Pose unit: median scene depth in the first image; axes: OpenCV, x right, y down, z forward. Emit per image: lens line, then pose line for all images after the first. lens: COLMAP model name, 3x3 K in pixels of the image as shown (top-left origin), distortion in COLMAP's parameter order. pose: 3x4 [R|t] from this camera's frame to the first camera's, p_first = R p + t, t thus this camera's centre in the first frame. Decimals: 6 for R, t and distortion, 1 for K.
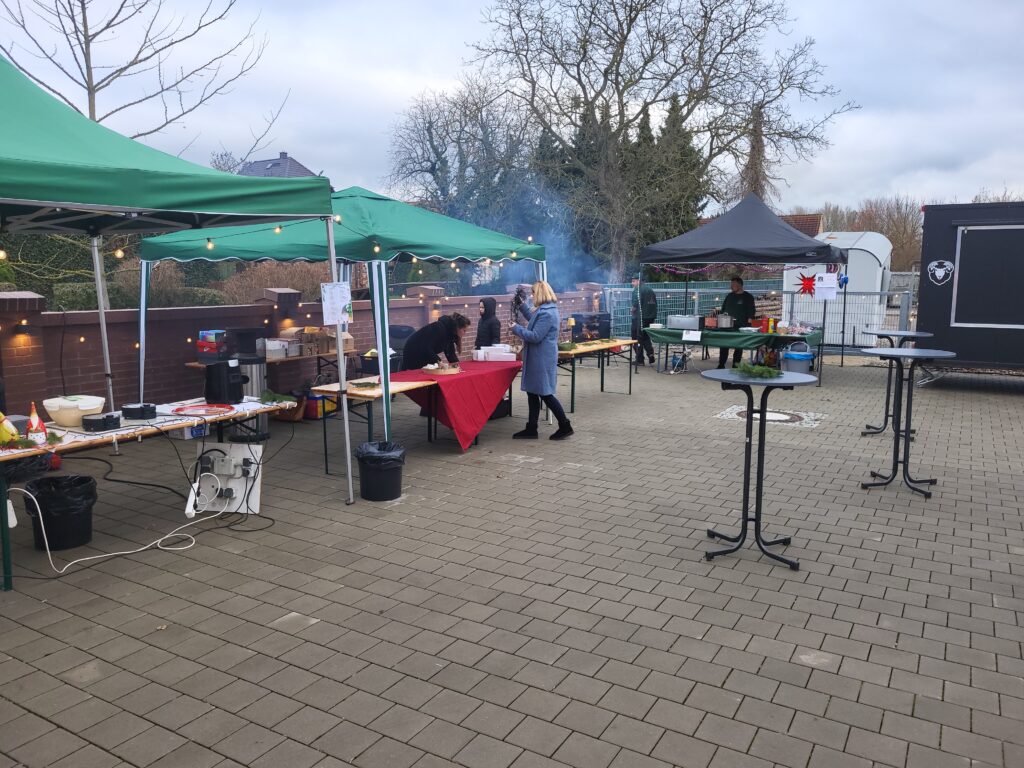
lens RADIAL K [[779.7, 0, 507.7], [0, 779.7, 386.9], [0, 0, 1]] dist [0.055510, -0.042594]
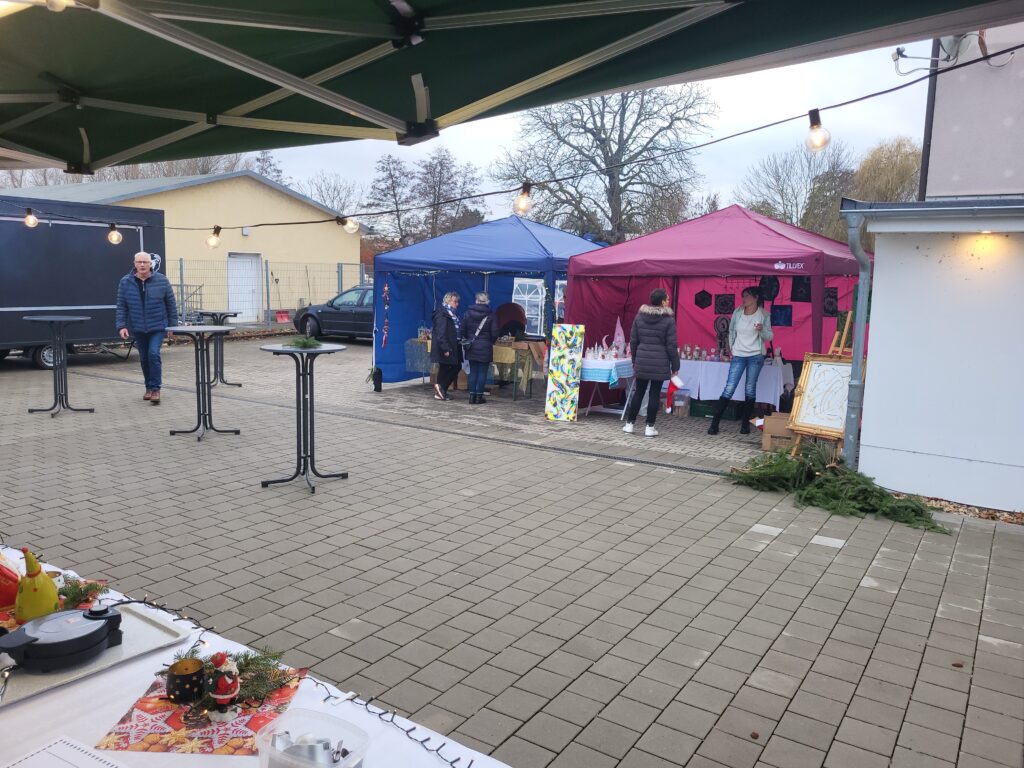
lens RADIAL K [[779.7, 0, 507.4], [0, 779.7, 382.2], [0, 0, 1]] dist [0.055510, -0.042594]
pose [[0.027518, -0.137725, 0.990088, -1.147102], [0.114436, 0.984386, 0.133751, -0.109125], [-0.993049, 0.109622, 0.042849, 0.706687]]
